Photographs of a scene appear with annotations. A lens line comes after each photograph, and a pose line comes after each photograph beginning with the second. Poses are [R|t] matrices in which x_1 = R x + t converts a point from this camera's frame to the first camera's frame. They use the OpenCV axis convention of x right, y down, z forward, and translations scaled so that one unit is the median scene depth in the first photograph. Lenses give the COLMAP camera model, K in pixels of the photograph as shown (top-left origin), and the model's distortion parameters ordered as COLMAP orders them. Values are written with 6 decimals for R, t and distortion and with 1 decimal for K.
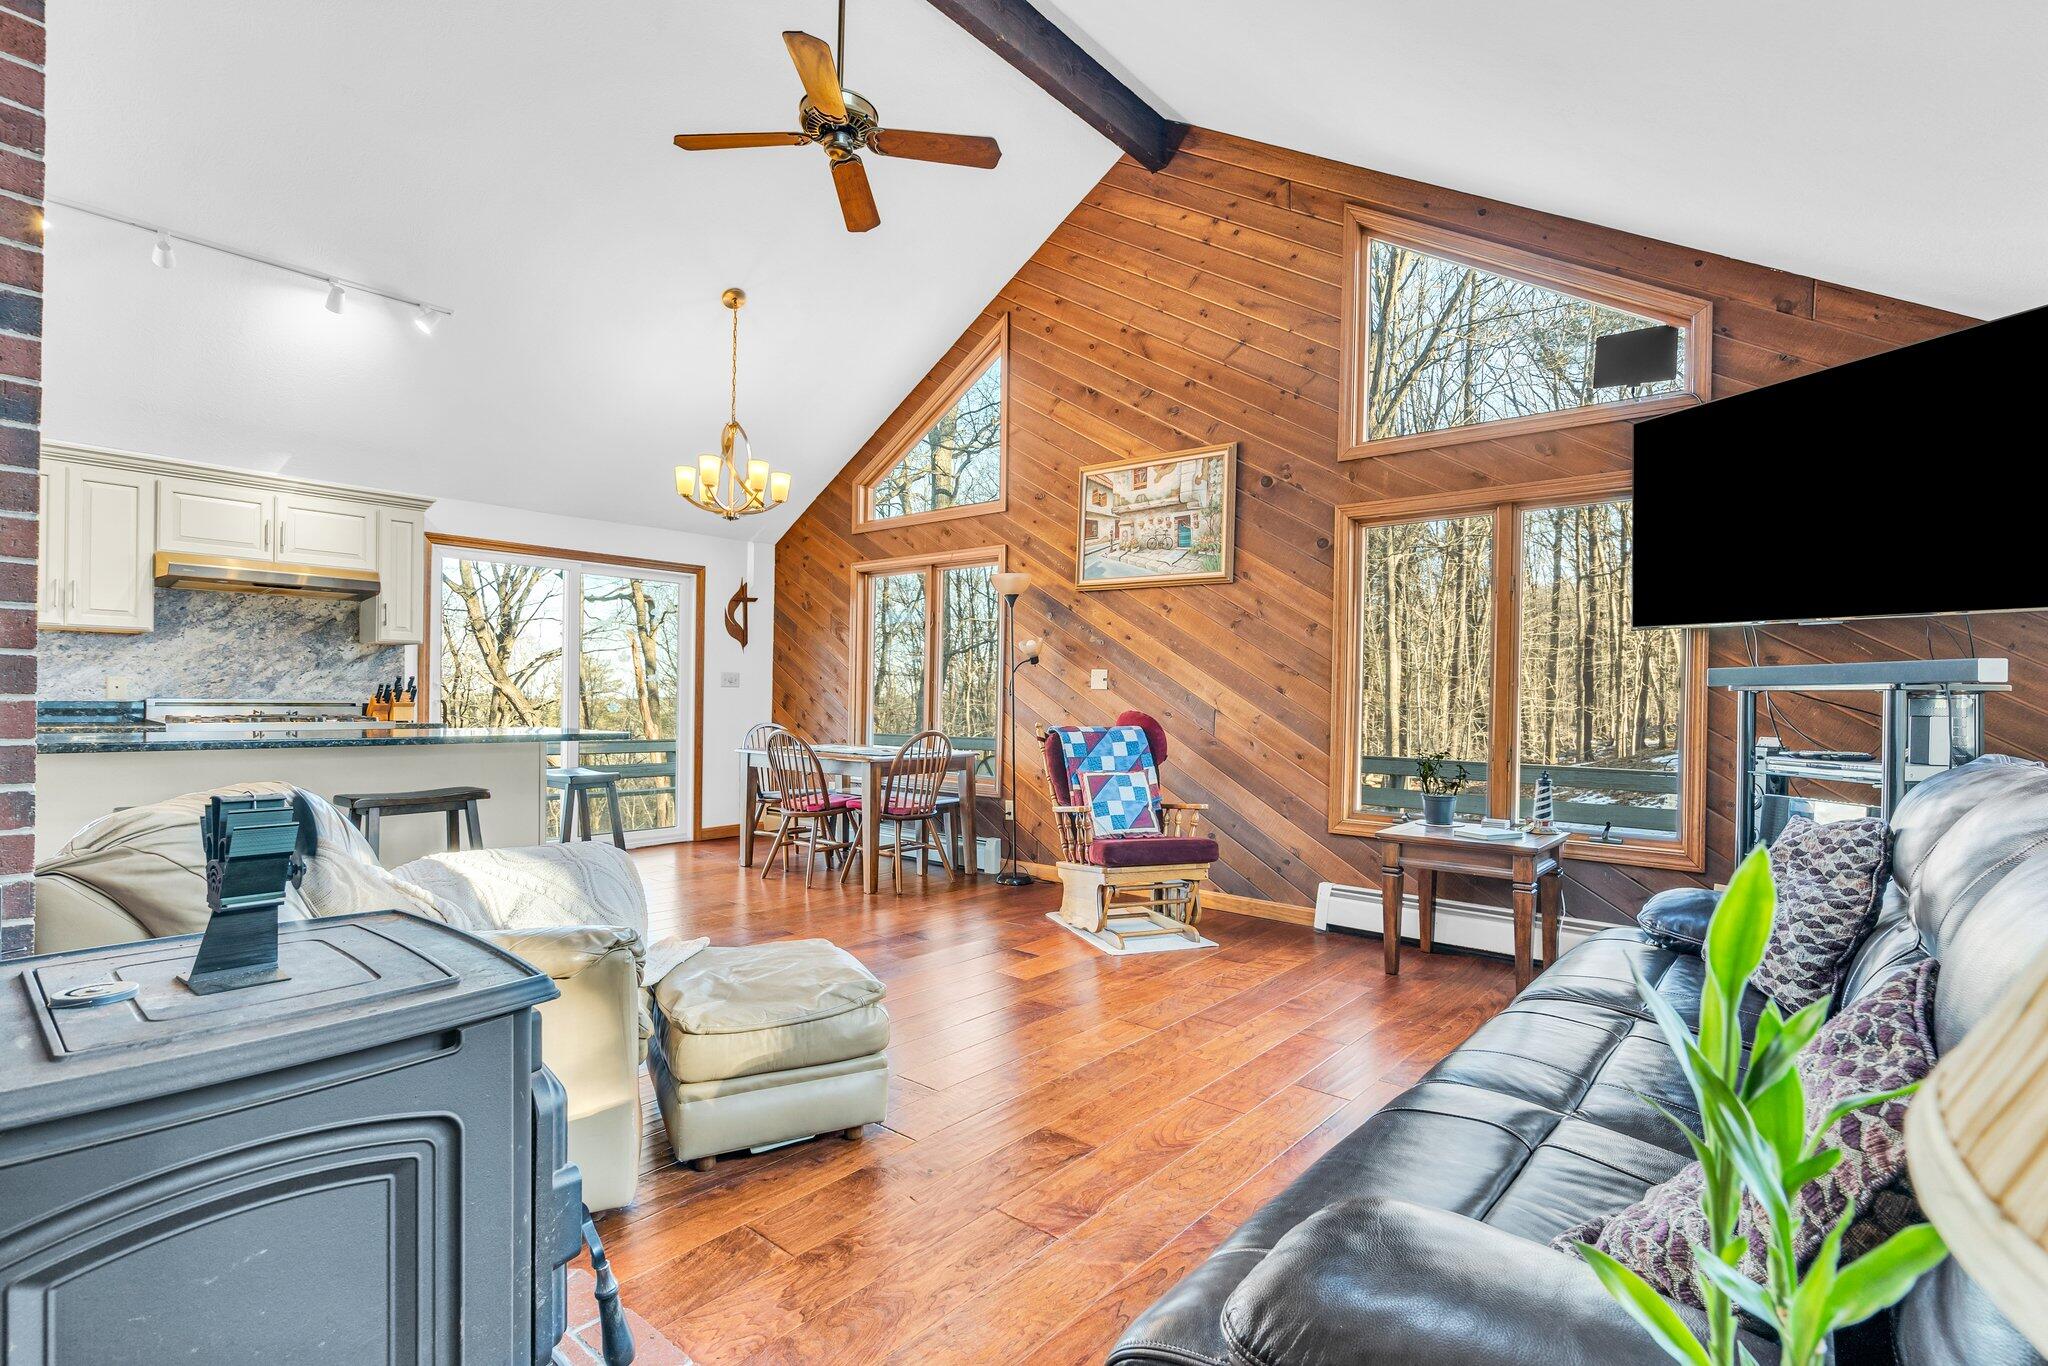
lens RADIAL K [[963.4, 0, 1046.7], [0, 963.4, 703.7], [0, 0, 1]] dist [-0.006473, 0.000918]
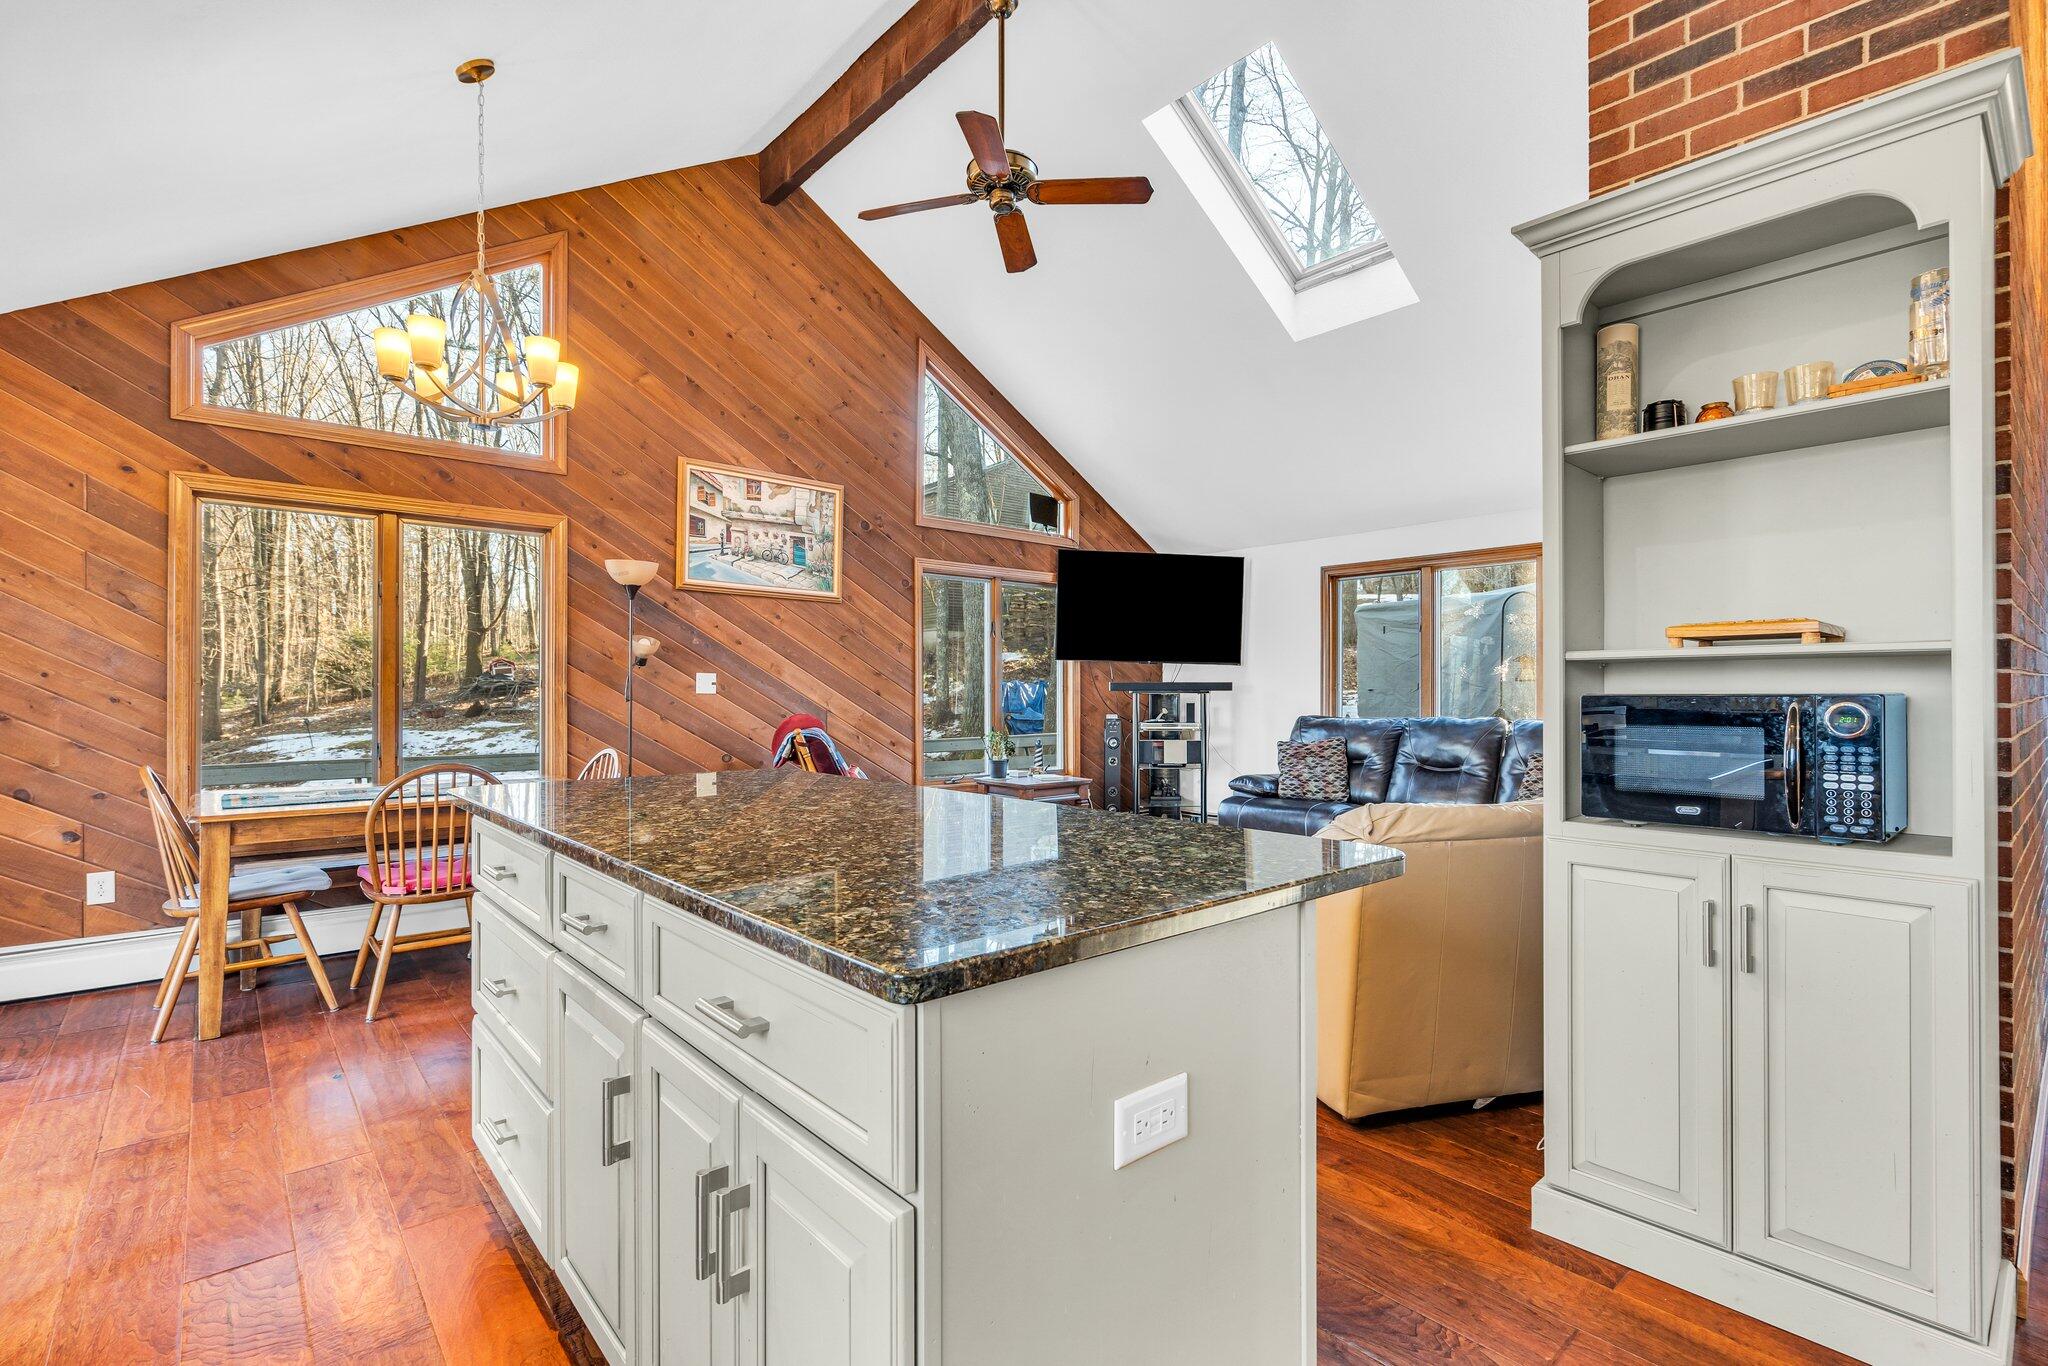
lens RADIAL K [[963.0, 0, 1021.8], [0, 963.0, 690.0], [0, 0, 1]] dist [0.002036, 0.000645]
pose [[0.156101, -0.011739, 0.987671, -0.912782], [0.006767, 0.999919, 0.010815, -0.028633], [-0.987718, 0.004995, 0.156168, 0.570703]]
